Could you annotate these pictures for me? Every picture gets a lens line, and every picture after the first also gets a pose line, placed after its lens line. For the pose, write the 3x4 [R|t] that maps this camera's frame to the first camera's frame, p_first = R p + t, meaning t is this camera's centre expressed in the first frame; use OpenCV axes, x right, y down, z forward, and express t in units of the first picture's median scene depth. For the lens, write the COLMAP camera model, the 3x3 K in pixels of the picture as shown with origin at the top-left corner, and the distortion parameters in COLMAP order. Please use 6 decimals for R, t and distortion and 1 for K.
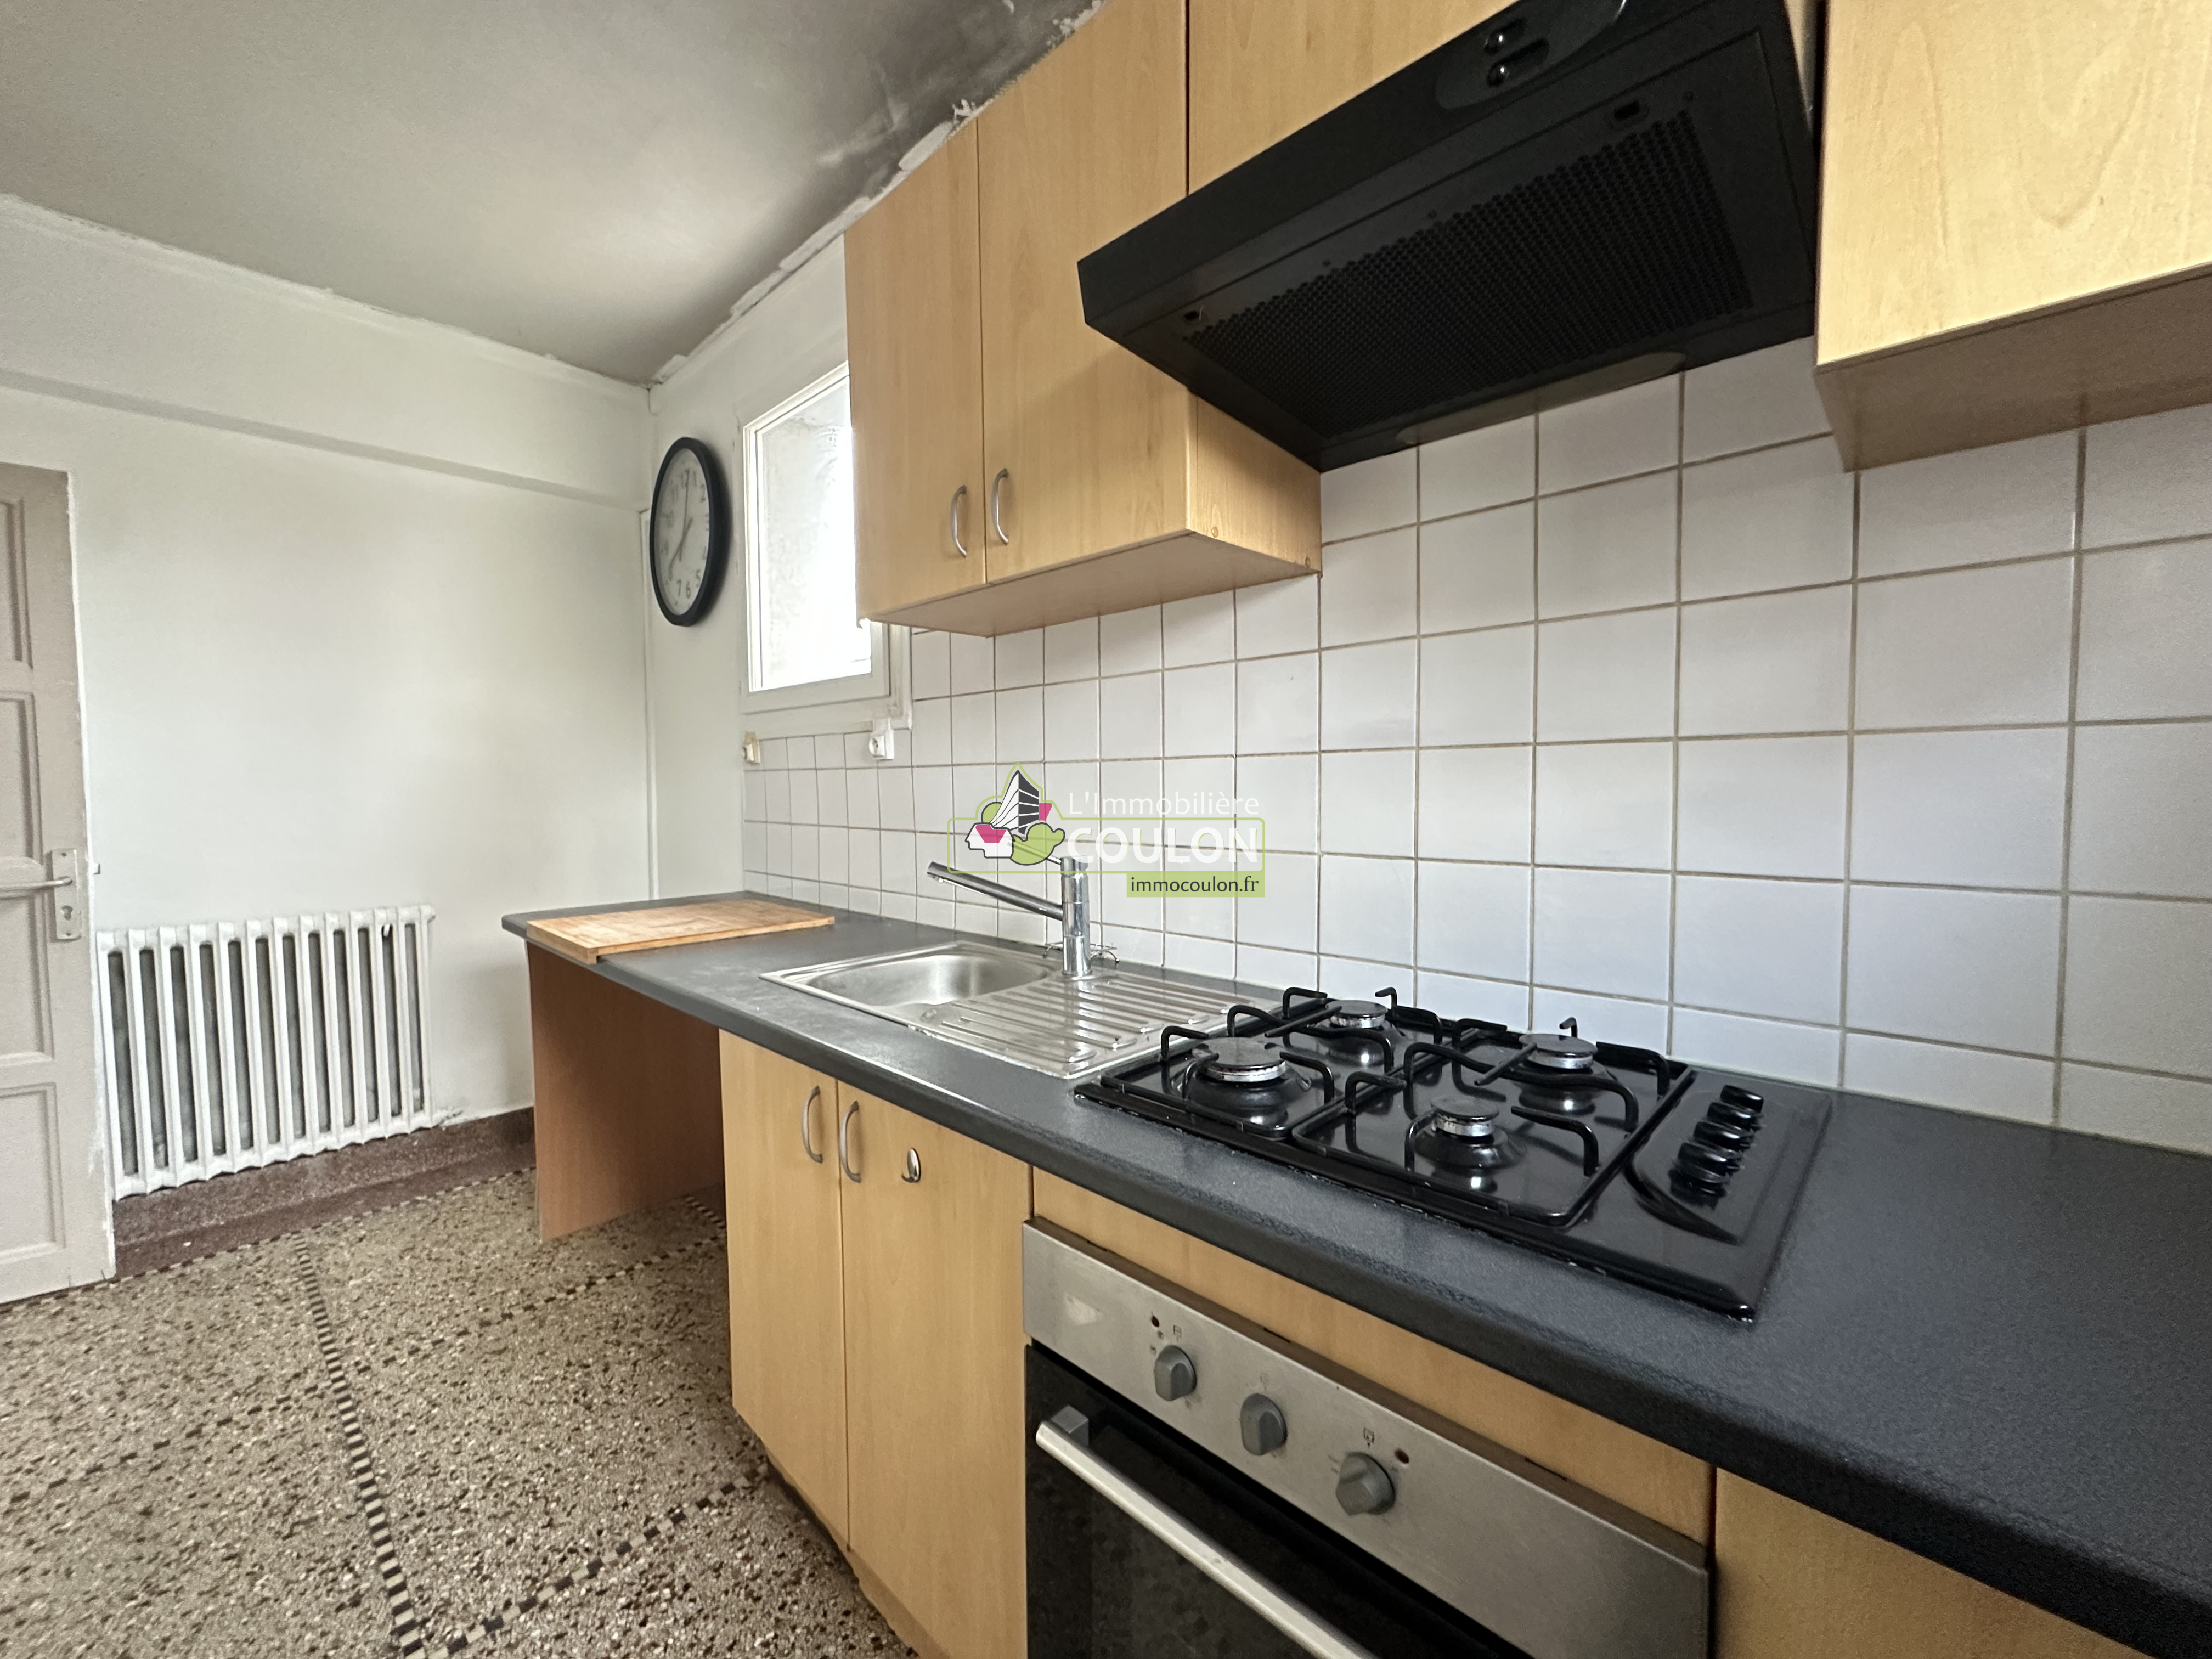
lens RADIAL K [[878.8, 0, 1105.1], [0, 878.8, 828.9], [0, 0, 1]] dist [-0.004616, 0.000755]
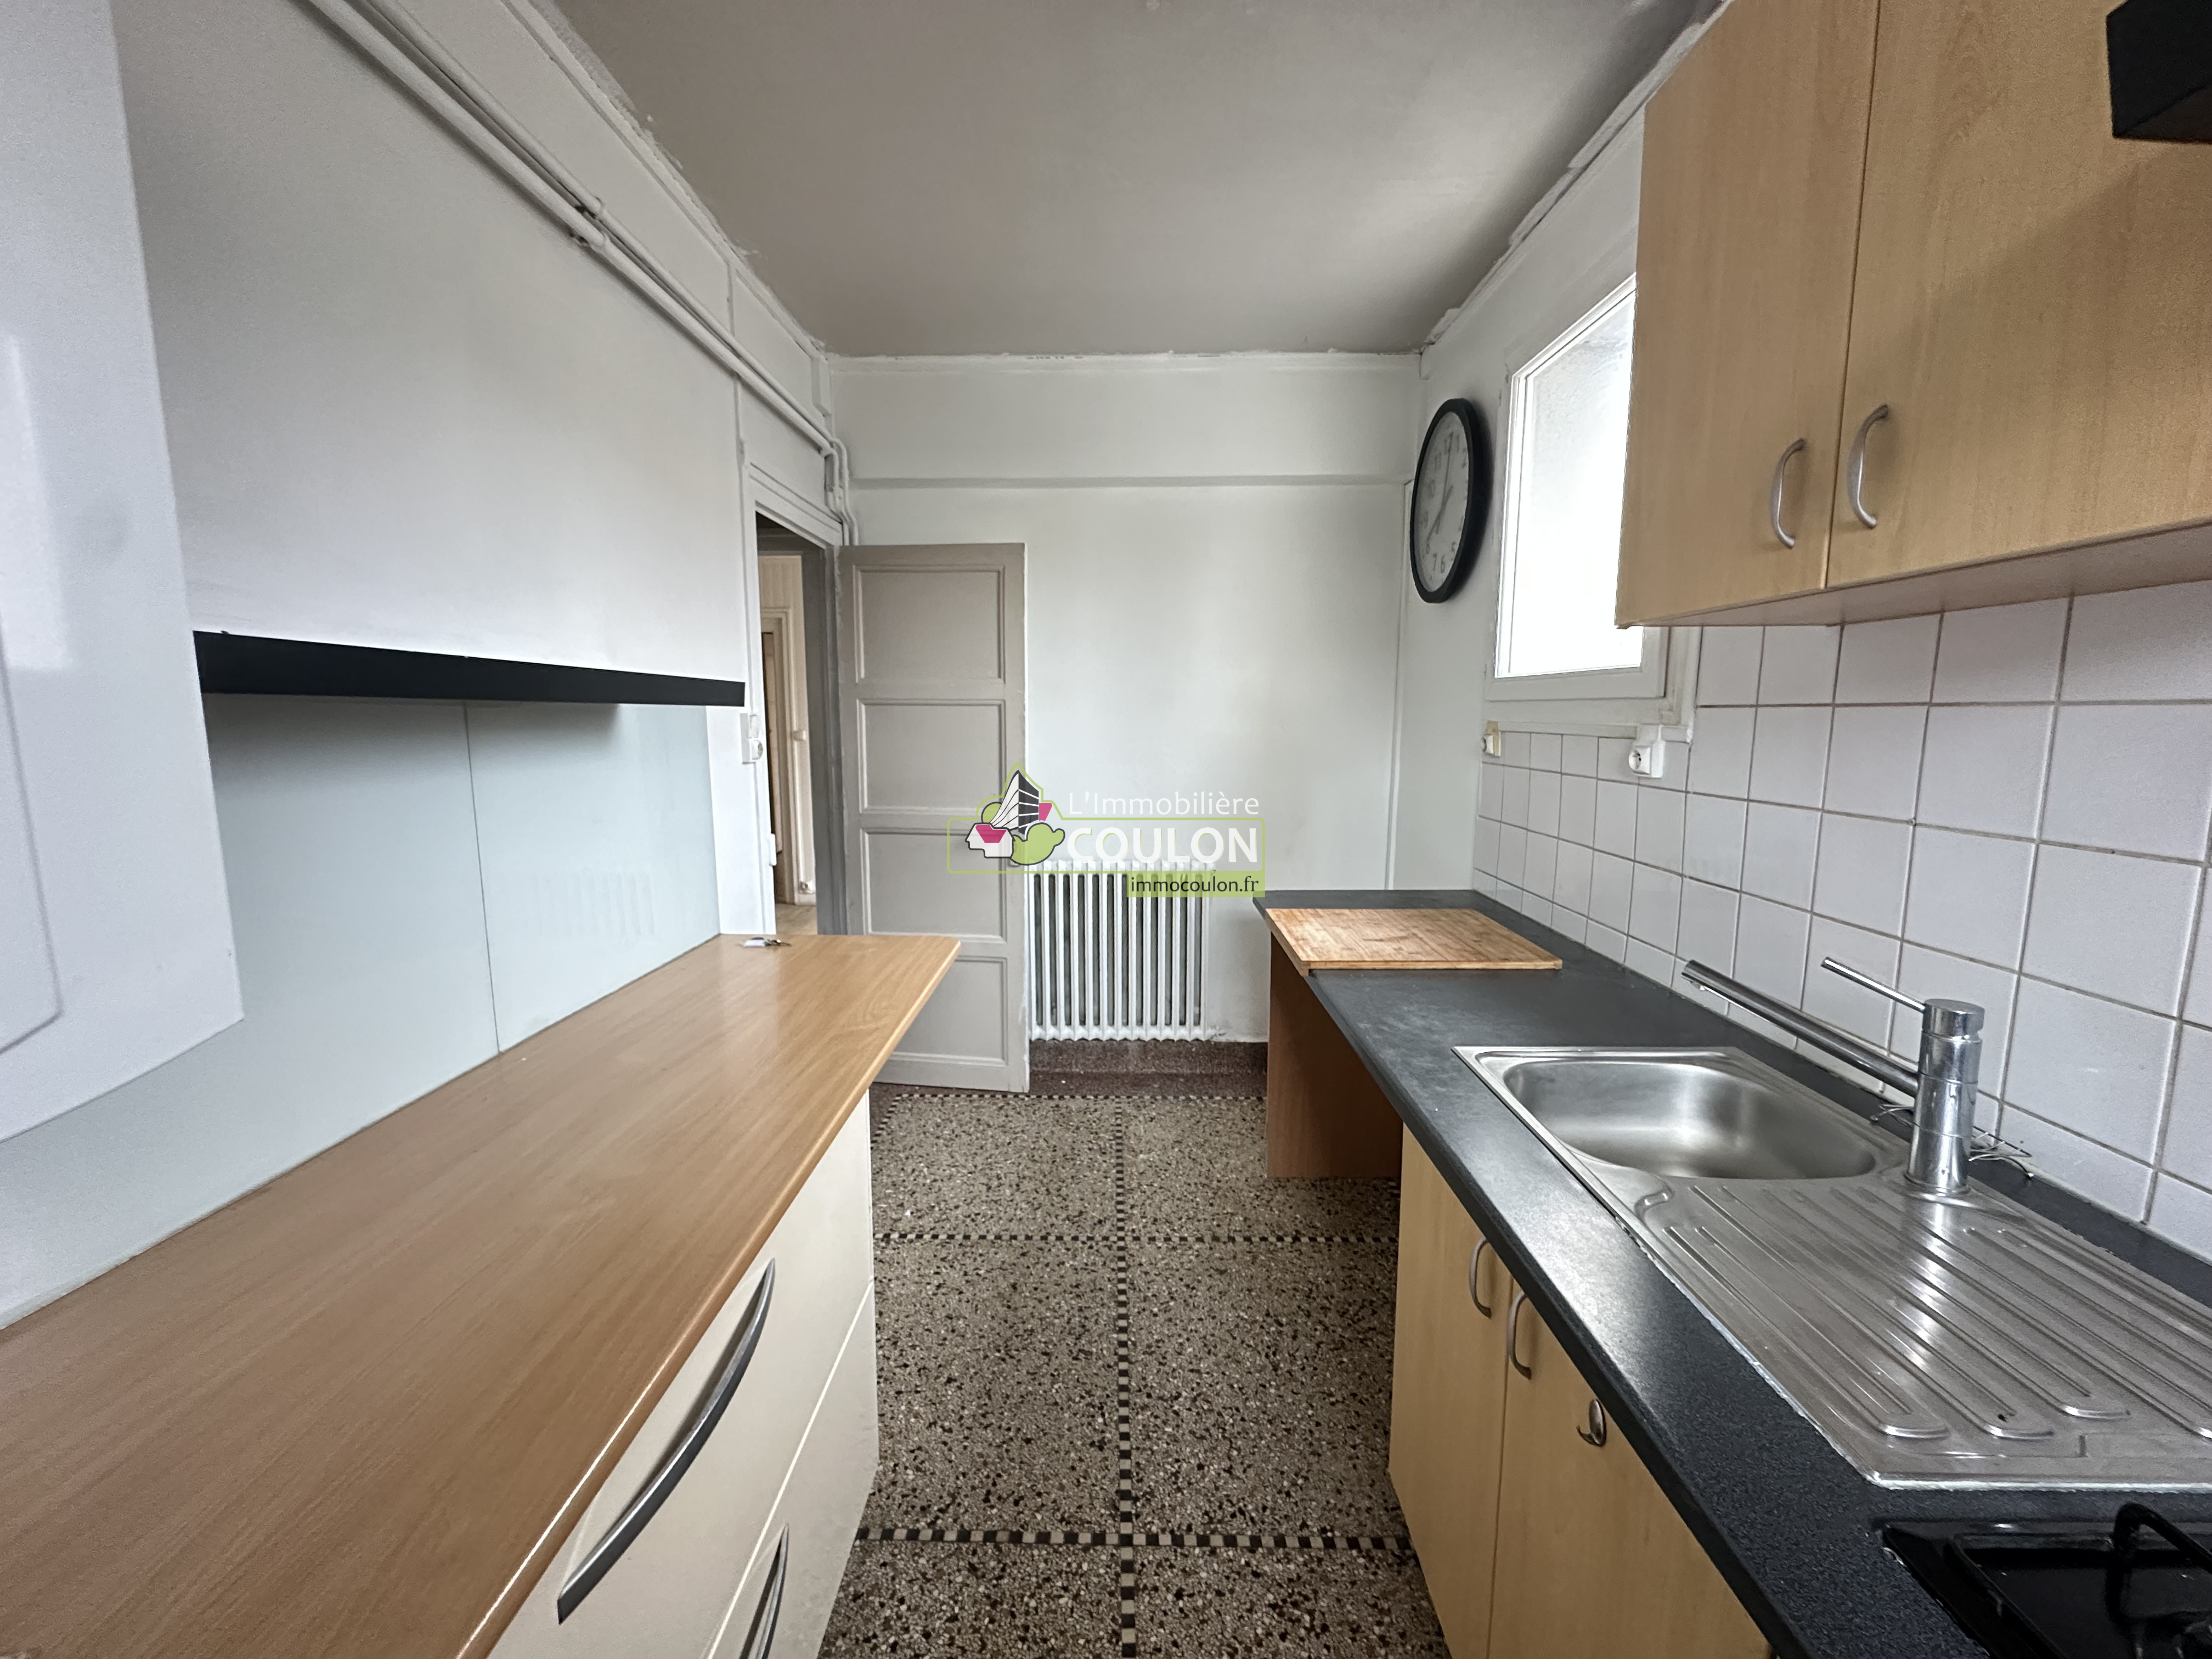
lens RADIAL K [[878.8, 0, 1105.1], [0, 878.8, 828.9], [0, 0, 1]] dist [-0.004616, 0.000755]
pose [[0.680837, 0.102379, -0.725245, -0.005836], [-0.041387, 0.993978, 0.101462, -0.096032], [0.731265, -0.039063, 0.680974, 0.101630]]
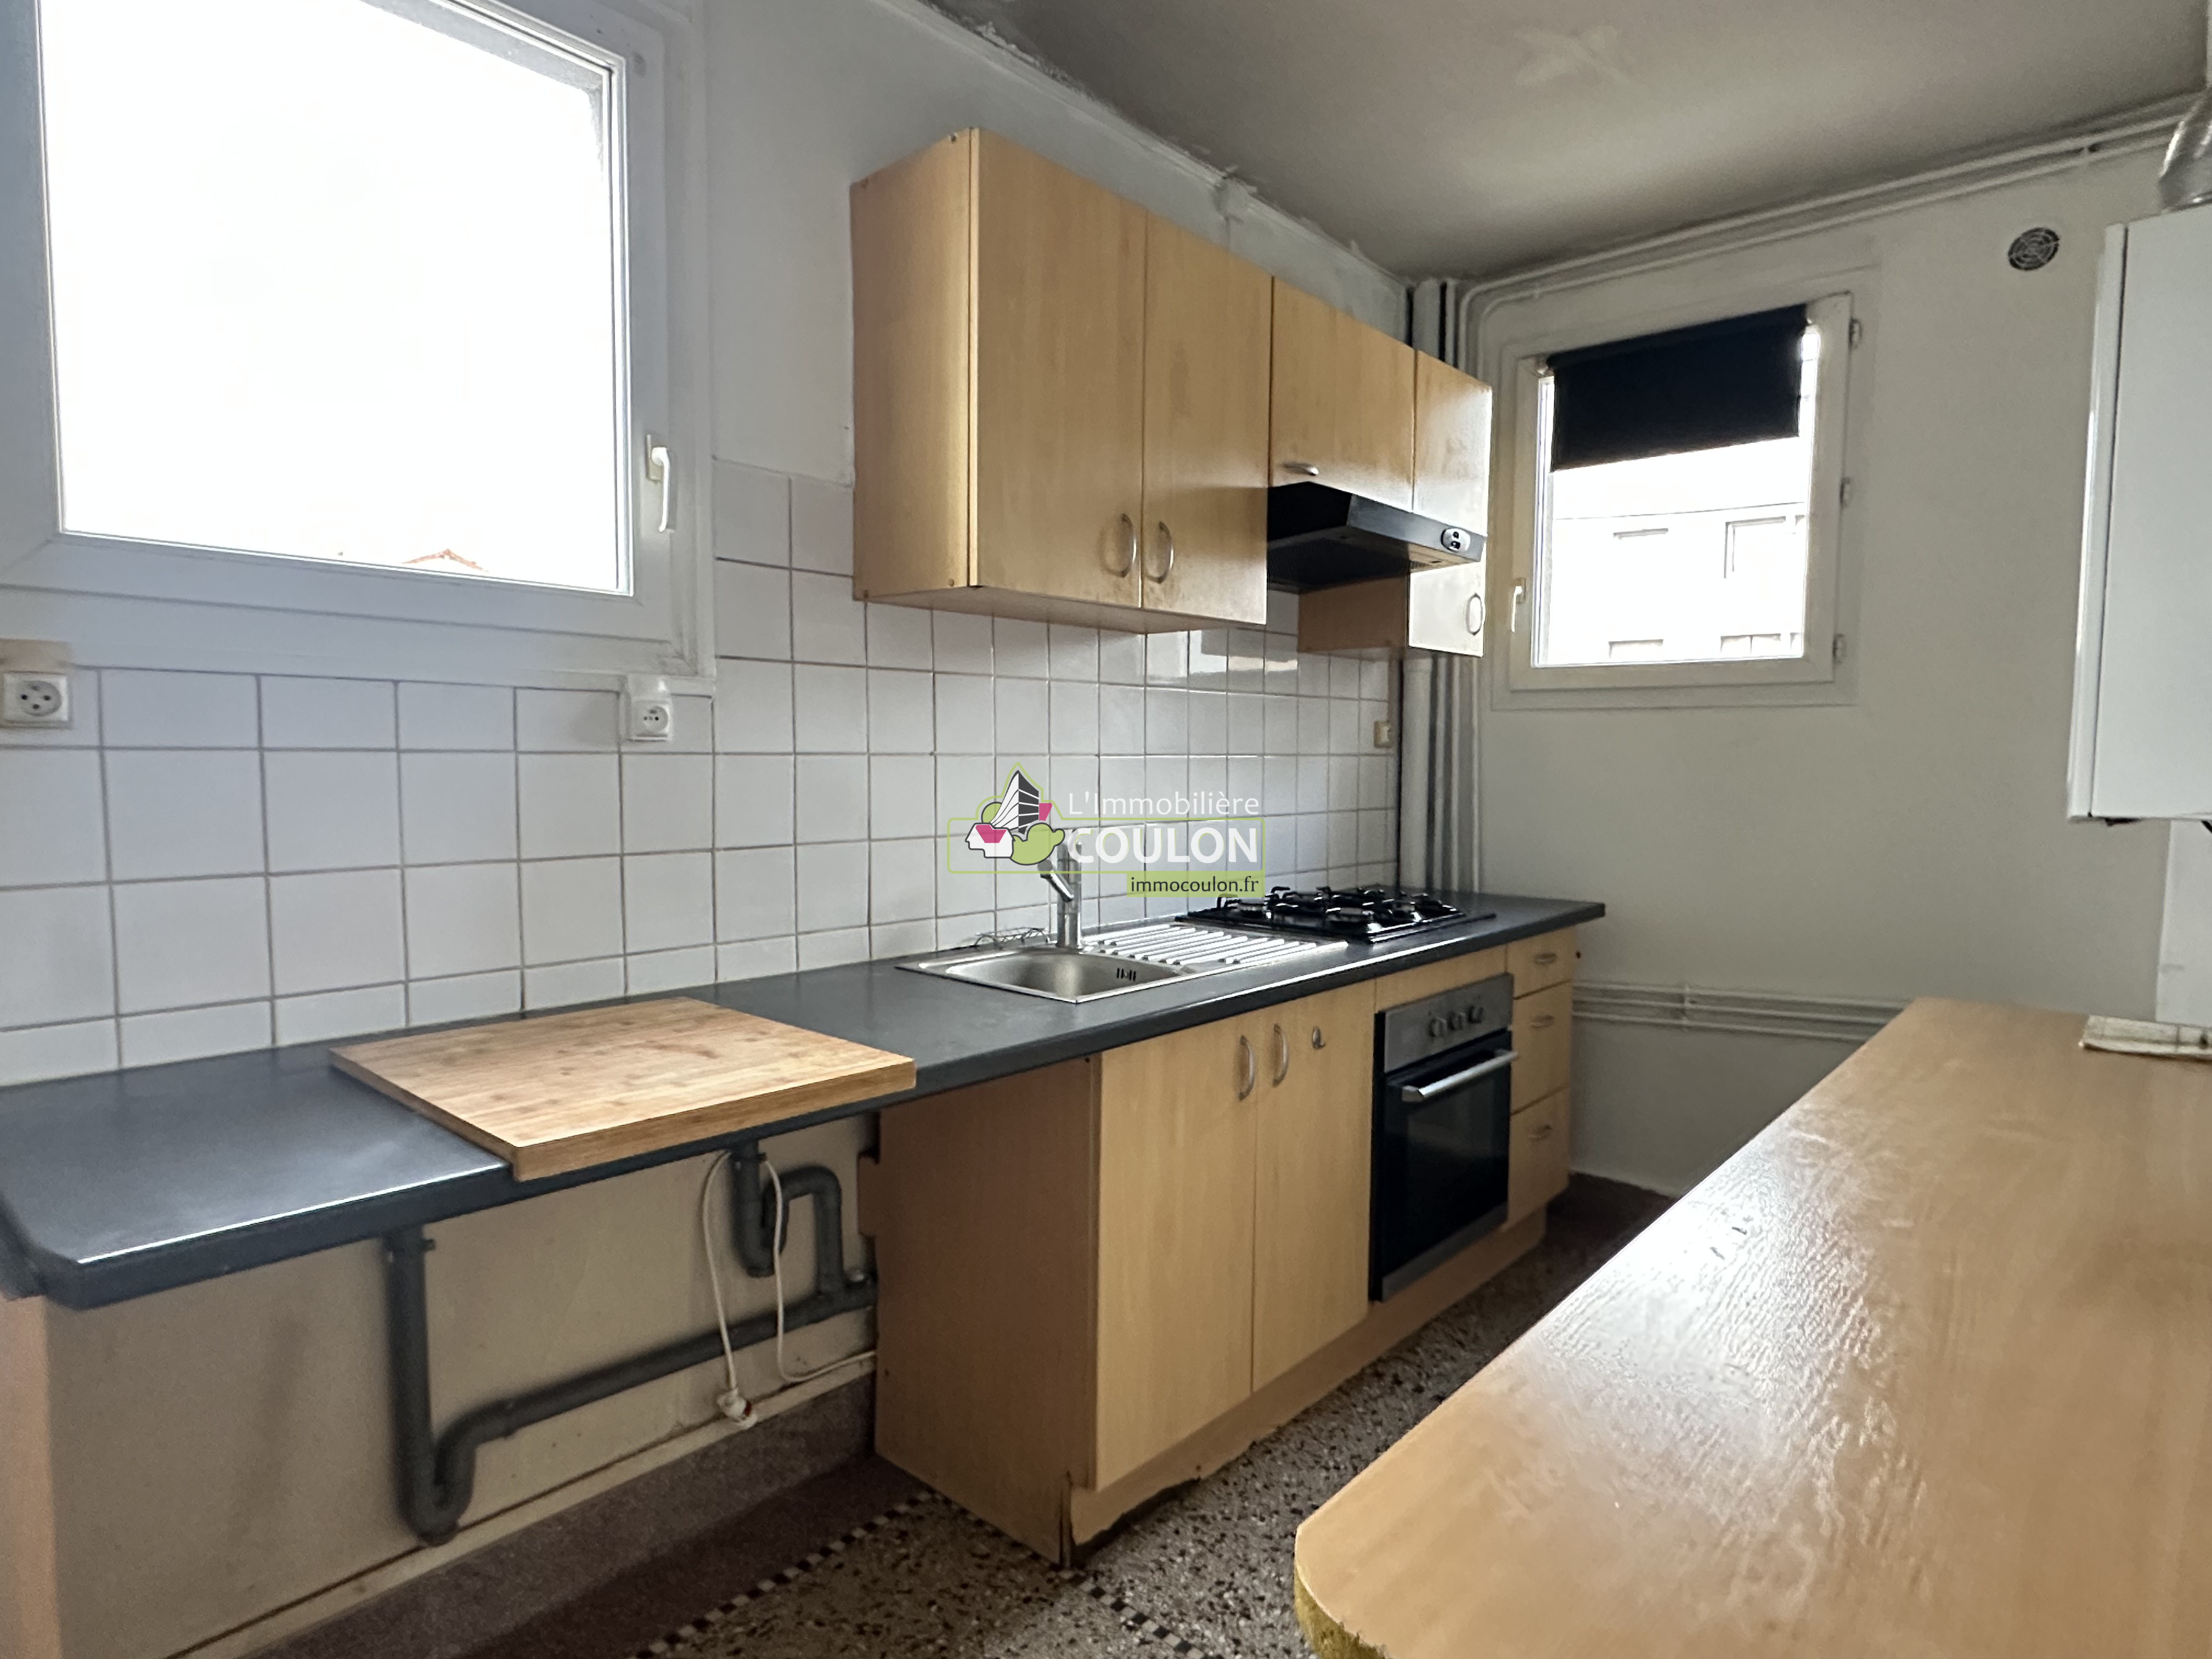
lens RADIAL K [[1241.2, 0, 1093.1], [0, 1241.2, 842.6], [0, 0, 1]] dist [-0.003176, 0.002517]
pose [[-0.030958, -0.065996, 0.997340, -1.186348], [0.043546, 0.996781, 0.067311, -0.054459], [-0.998572, 0.045514, -0.027985, 0.739763]]
